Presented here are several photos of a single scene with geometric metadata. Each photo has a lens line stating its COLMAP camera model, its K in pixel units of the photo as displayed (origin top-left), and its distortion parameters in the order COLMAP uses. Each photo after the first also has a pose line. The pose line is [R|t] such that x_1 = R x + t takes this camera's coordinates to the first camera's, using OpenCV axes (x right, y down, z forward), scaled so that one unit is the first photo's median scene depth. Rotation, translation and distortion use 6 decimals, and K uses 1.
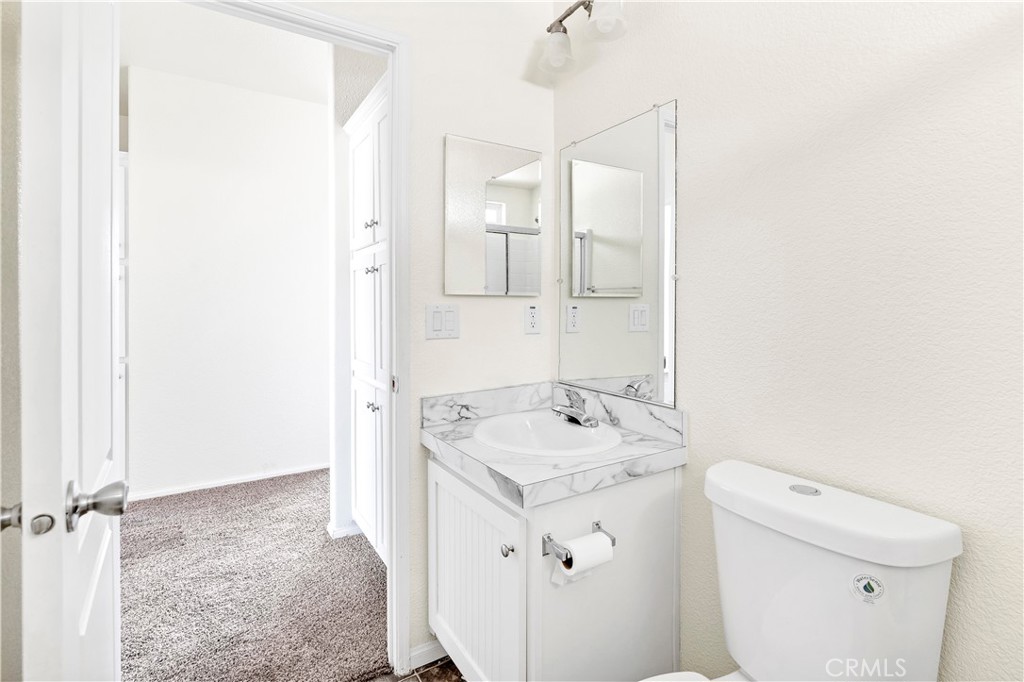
lens RADIAL K [[504.2, 0, 516.5], [0, 504.2, 303.6], [0, 0, 1]] dist [0.000887, -0.002285]
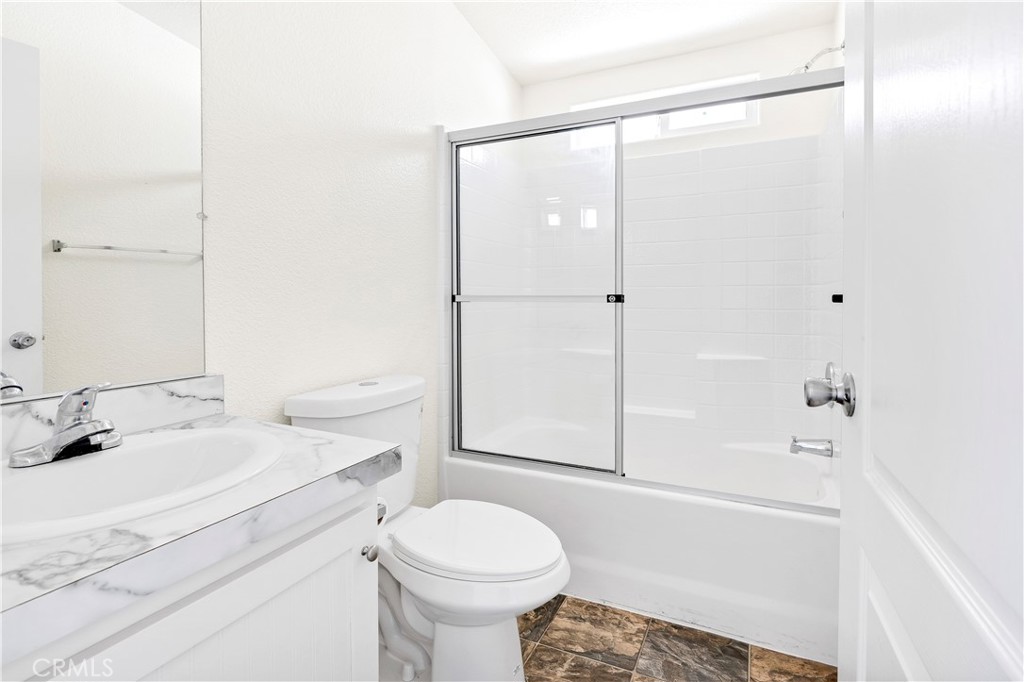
lens RADIAL K [[504.2, 0, 519.6], [0, 504.2, 302.2], [0, 0, 1]] dist [0.000887, -0.002285]
pose [[-0.547606, -0.007603, 0.836702, -0.658141], [0.002262, 0.999942, 0.010567, 0.082550], [-0.836733, 0.007679, -0.547556, 1.031258]]
